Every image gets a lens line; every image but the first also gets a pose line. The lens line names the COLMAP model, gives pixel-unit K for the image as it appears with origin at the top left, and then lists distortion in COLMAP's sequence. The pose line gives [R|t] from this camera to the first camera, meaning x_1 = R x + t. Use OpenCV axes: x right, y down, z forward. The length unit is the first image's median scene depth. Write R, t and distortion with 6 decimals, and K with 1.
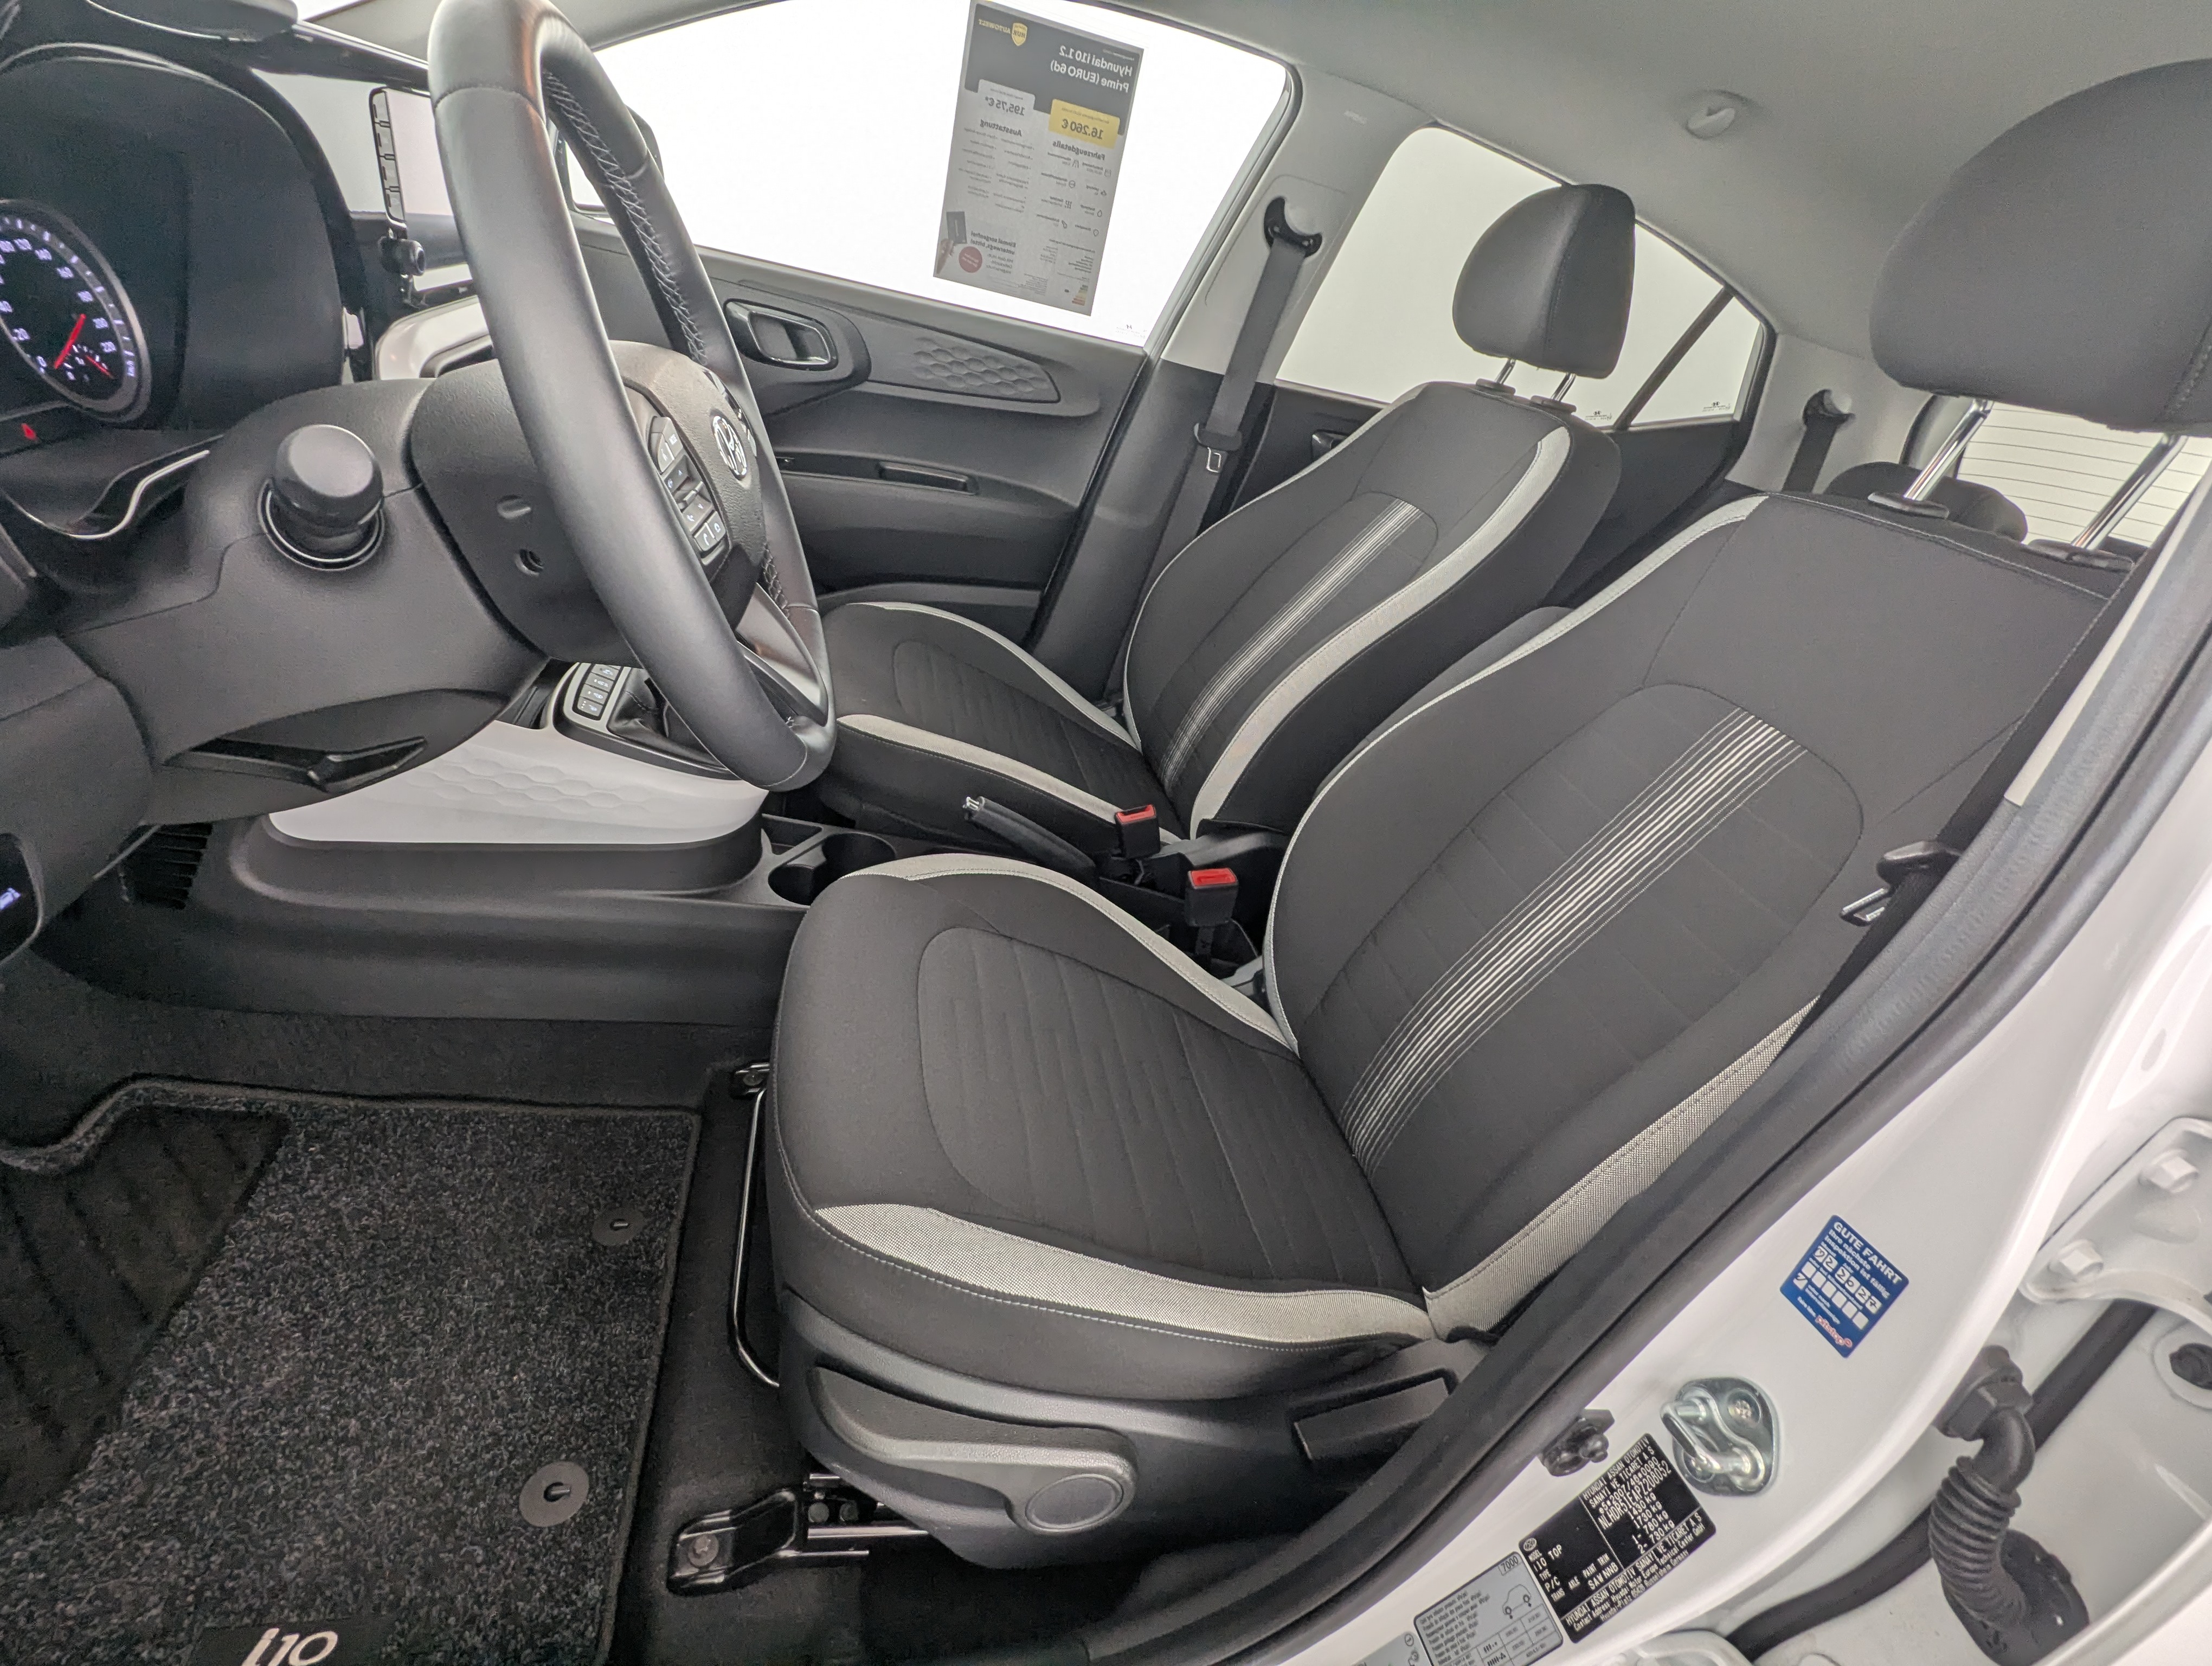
lens RADIAL K [[1040.7, 0, 1097.4], [0, 1040.7, 833.8], [0, 0, 1]] dist [-0.001052, 0.001885]
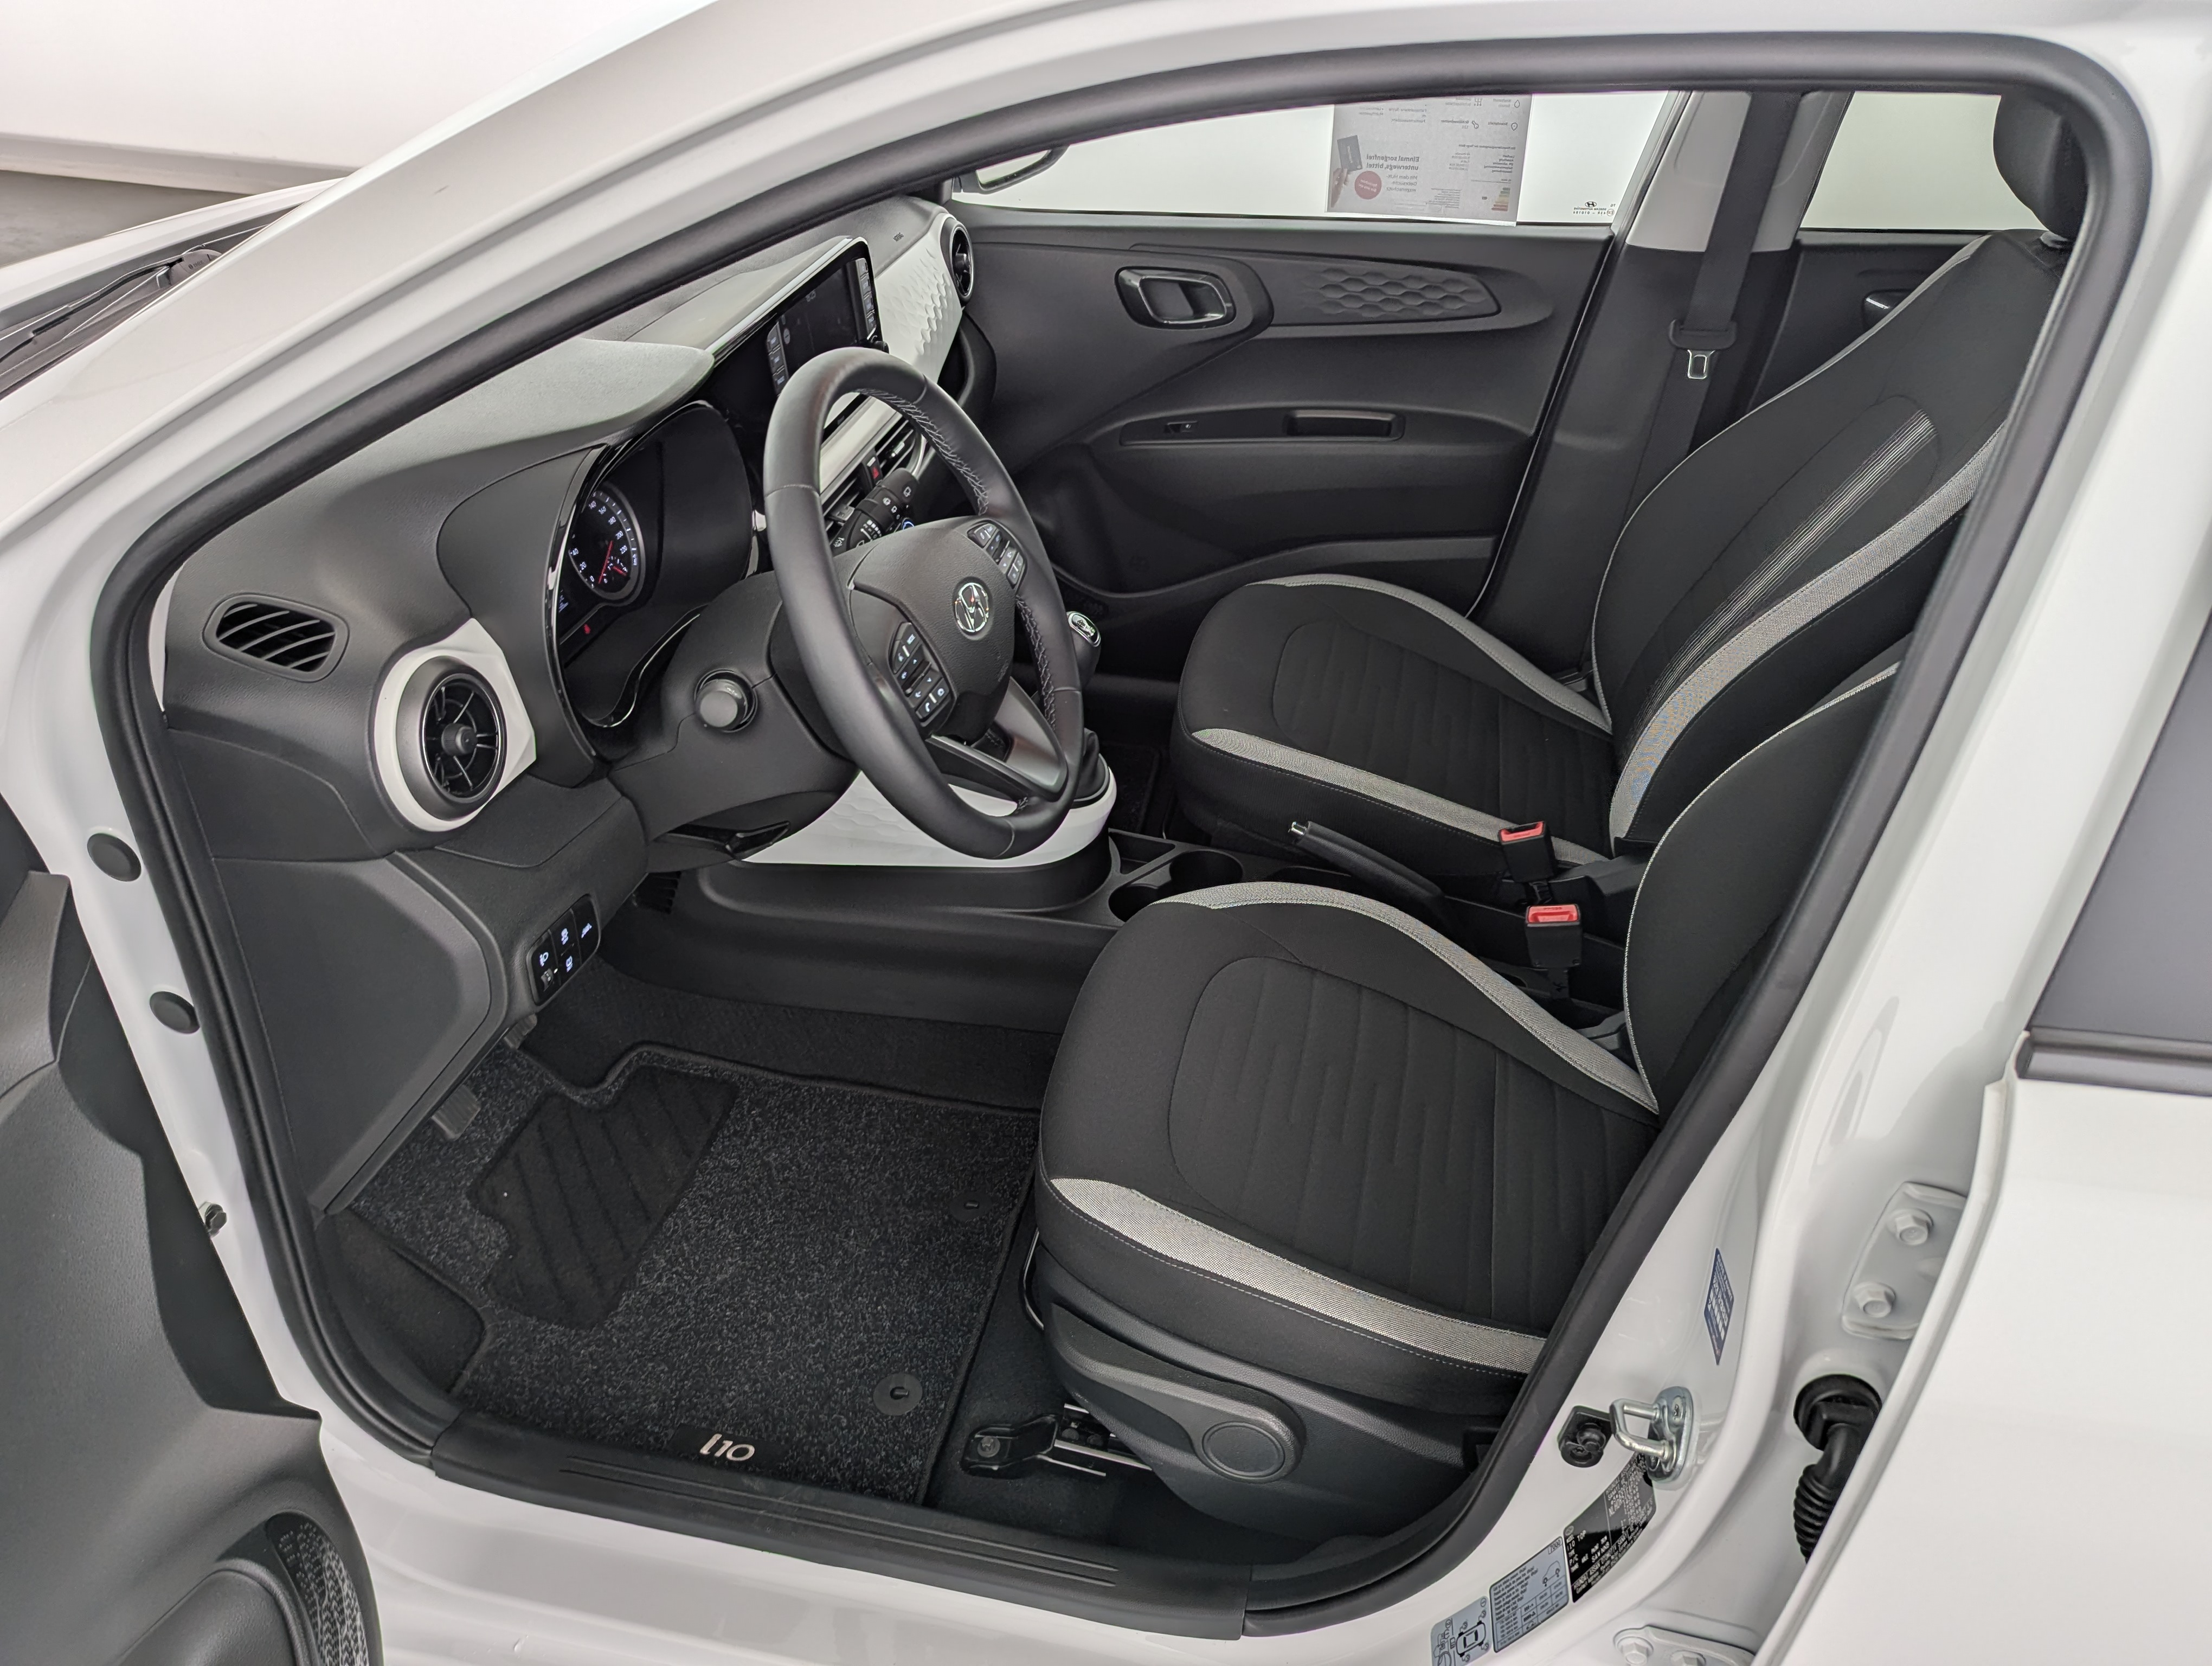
lens RADIAL K [[1583.5, 0, 1095.8], [0, 1583.5, 823.9], [0, 0, 1]] dist [0.025432, -0.004343]
pose [[0.892431, 0.012856, -0.451000, 0.471874], [-0.000427, 0.999618, 0.027650, -0.092586], [0.451183, -0.024483, 0.892095, -0.505433]]
